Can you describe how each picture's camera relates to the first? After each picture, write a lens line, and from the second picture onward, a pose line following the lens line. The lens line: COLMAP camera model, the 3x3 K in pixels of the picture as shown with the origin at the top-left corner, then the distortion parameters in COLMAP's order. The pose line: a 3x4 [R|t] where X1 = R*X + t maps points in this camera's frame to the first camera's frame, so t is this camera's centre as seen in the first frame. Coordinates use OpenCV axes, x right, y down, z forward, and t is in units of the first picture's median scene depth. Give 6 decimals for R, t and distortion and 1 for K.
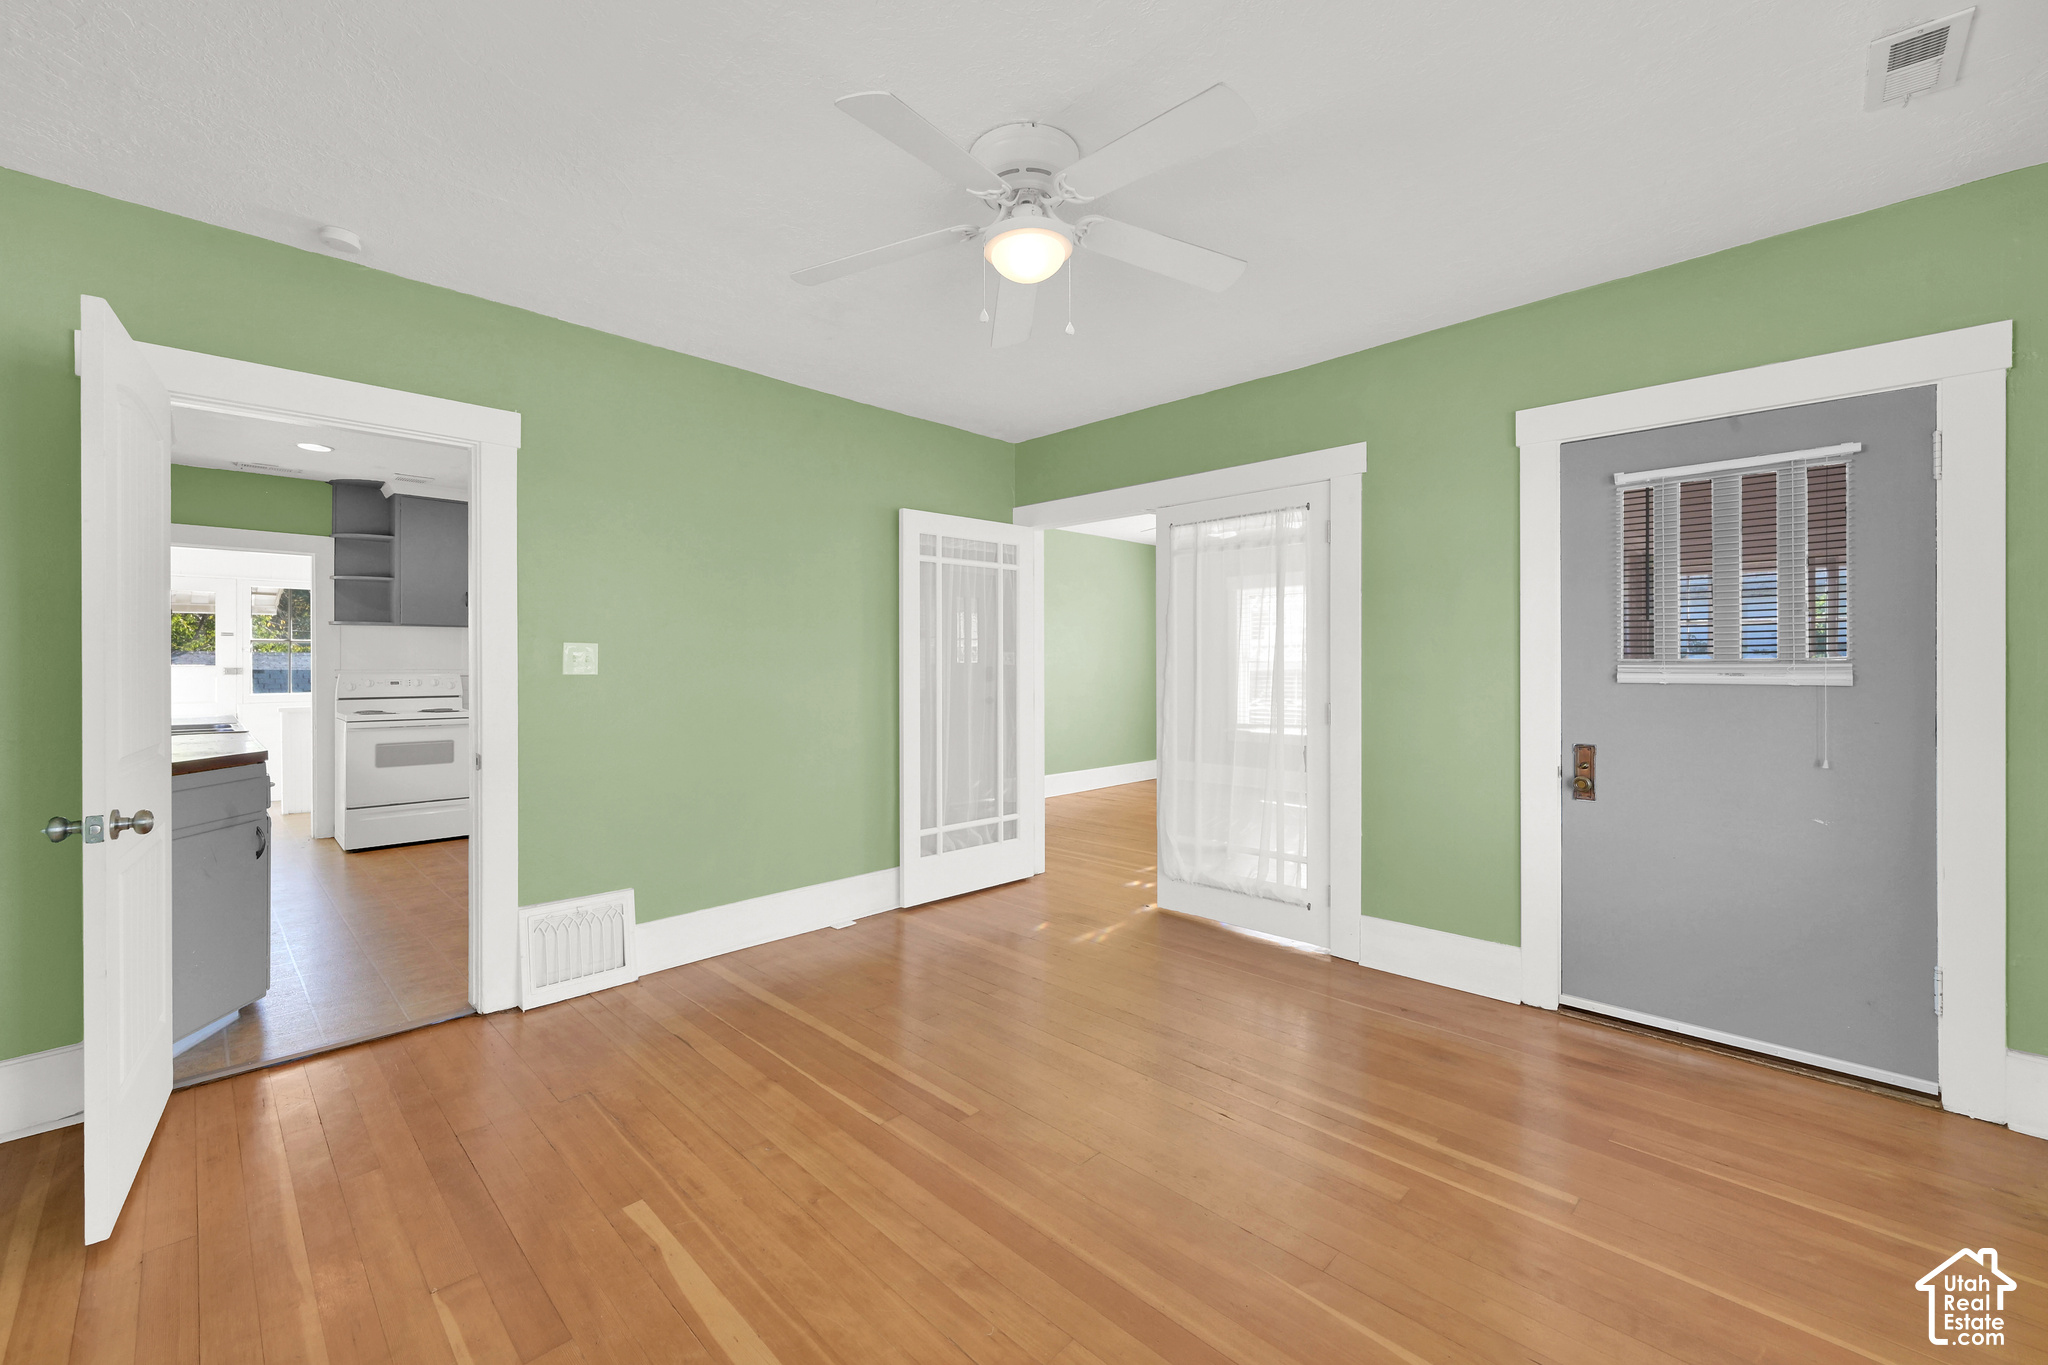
lens RADIAL K [[833.8, 0, 1040.8], [0, 833.8, 666.7], [0, 0, 1]] dist [-0.002298, 0.000773]
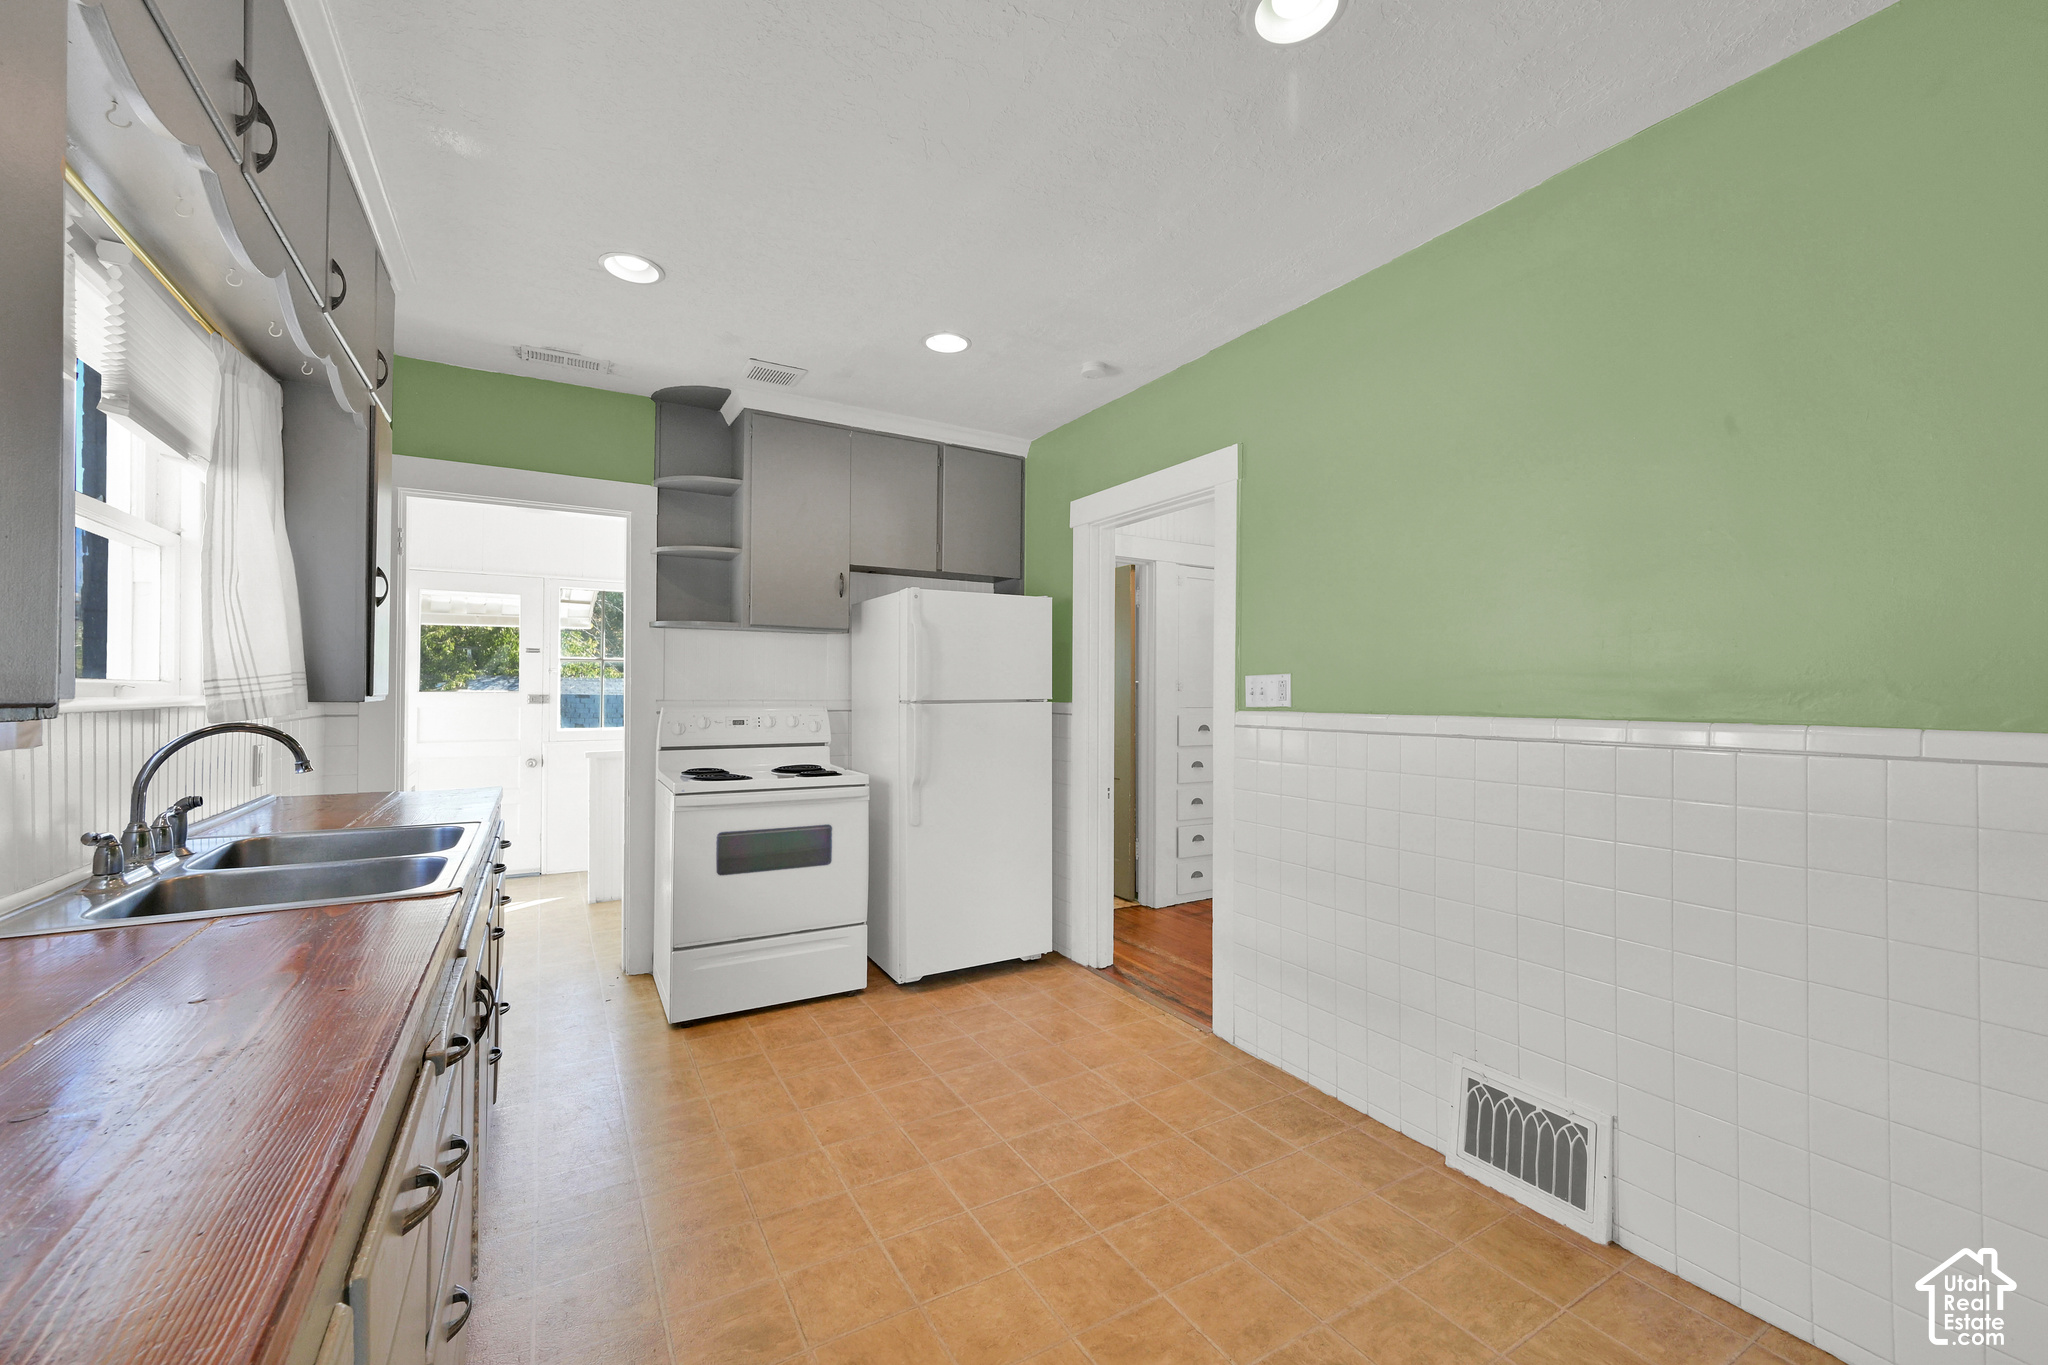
lens RADIAL K [[833.8, 0, 1043.6], [0, 833.8, 683.0], [0, 0, 1]] dist [-0.002298, 0.000773]
pose [[0.967499, 0.001991, -0.252866, -0.399850], [-0.005267, 0.999911, -0.012281, -0.002730], [0.252819, 0.013213, 0.967423, 0.459391]]
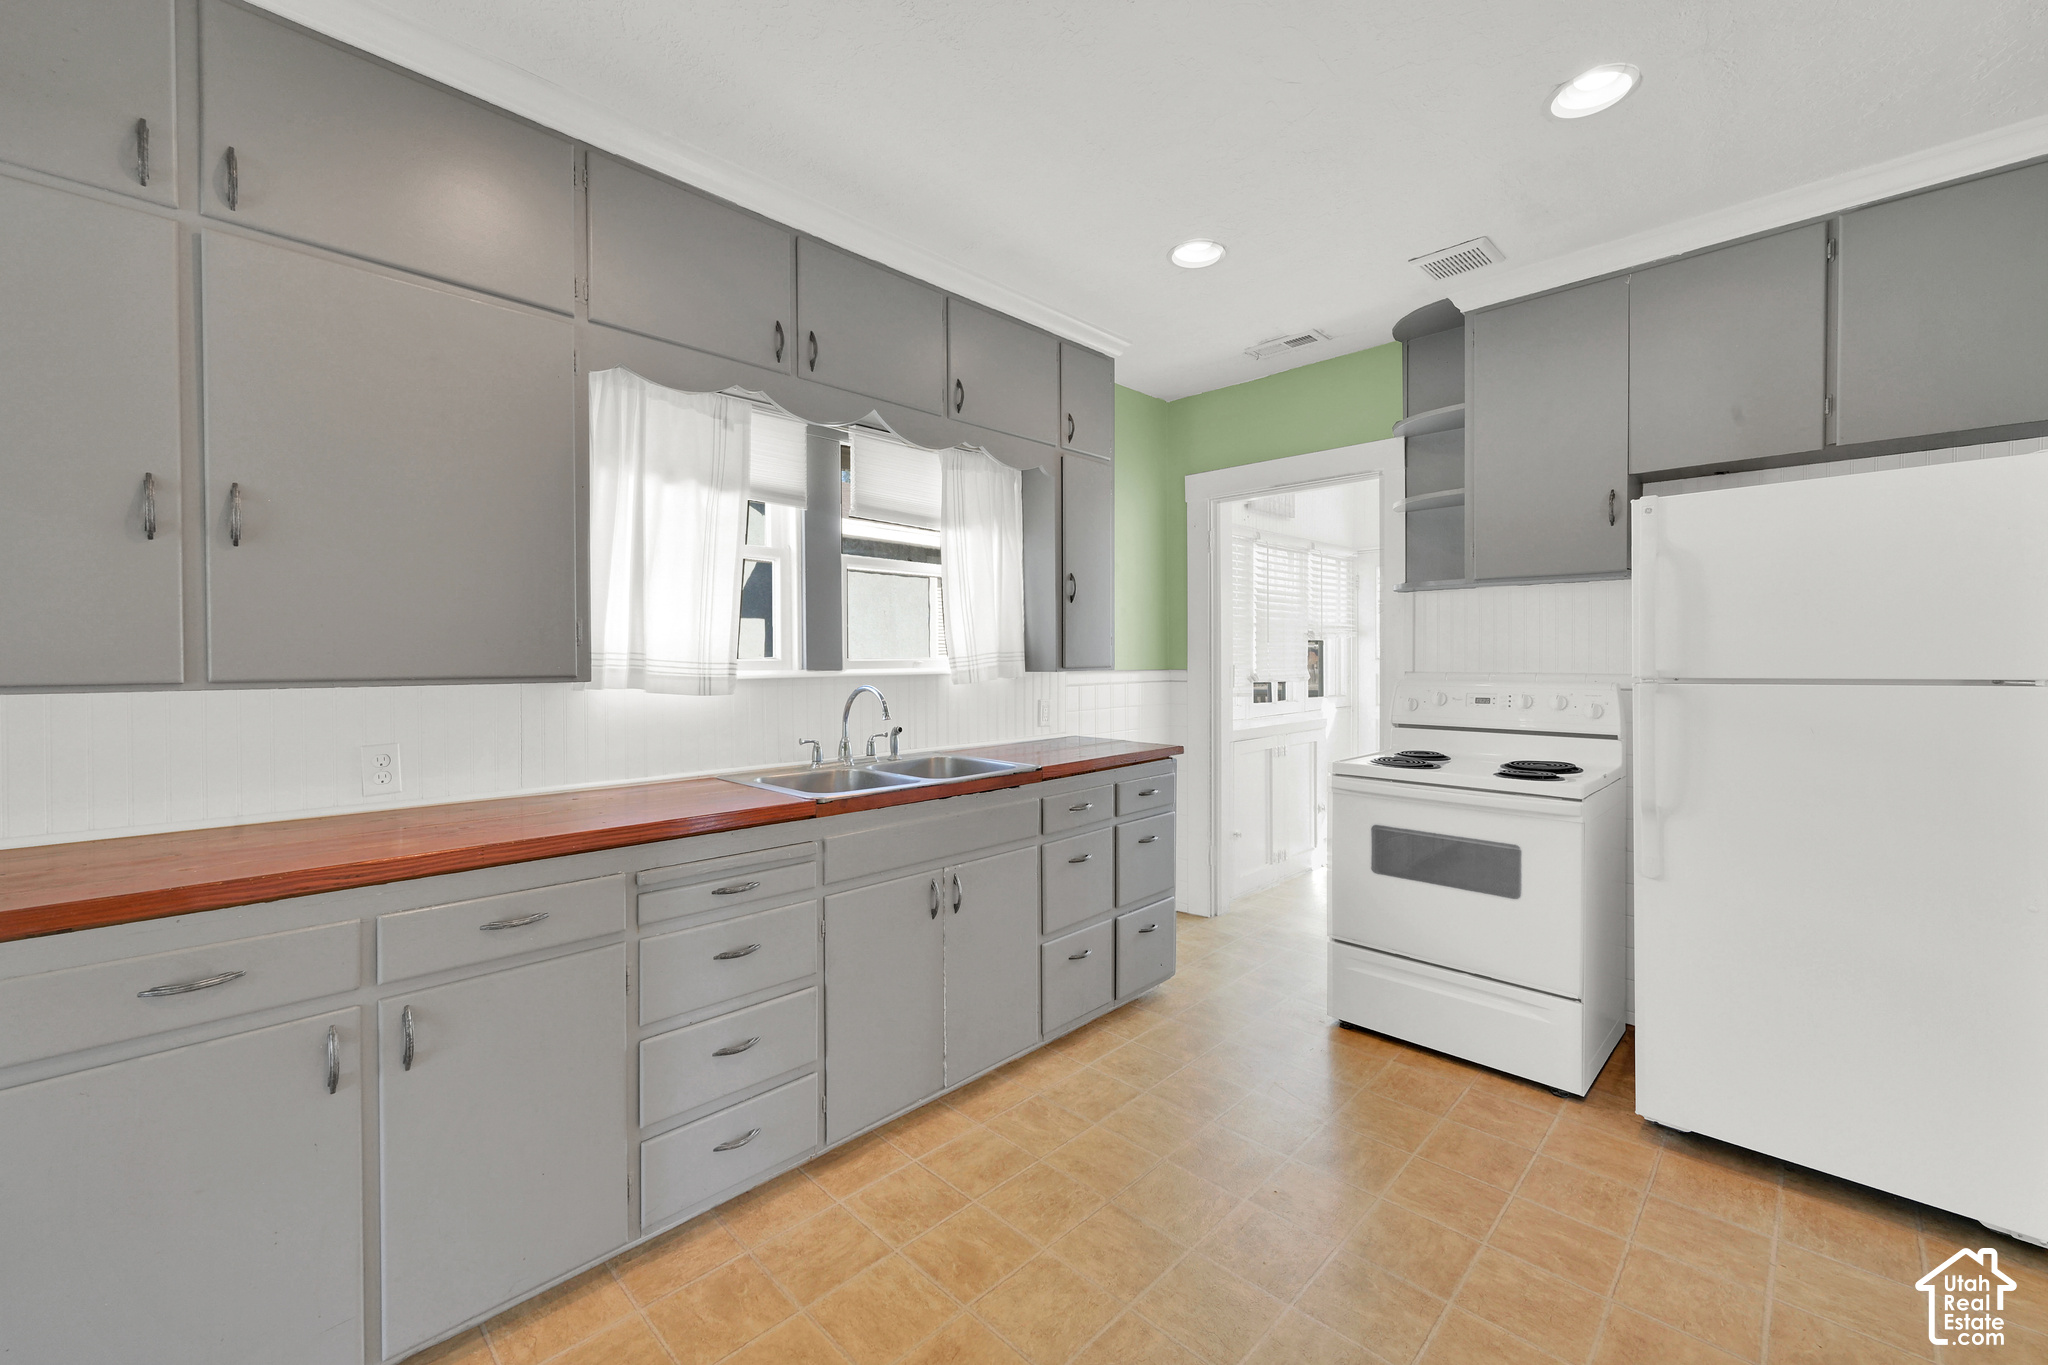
lens RADIAL K [[833.8, 0, 1008.4], [0, 833.8, 670.5], [0, 0, 1]] dist [-0.002298, 0.000773]
pose [[-0.022406, 0.014728, -0.999640, -0.270447], [0.001975, 0.999890, 0.014687, -0.005768], [0.999747, -0.001645, -0.022433, 0.719665]]
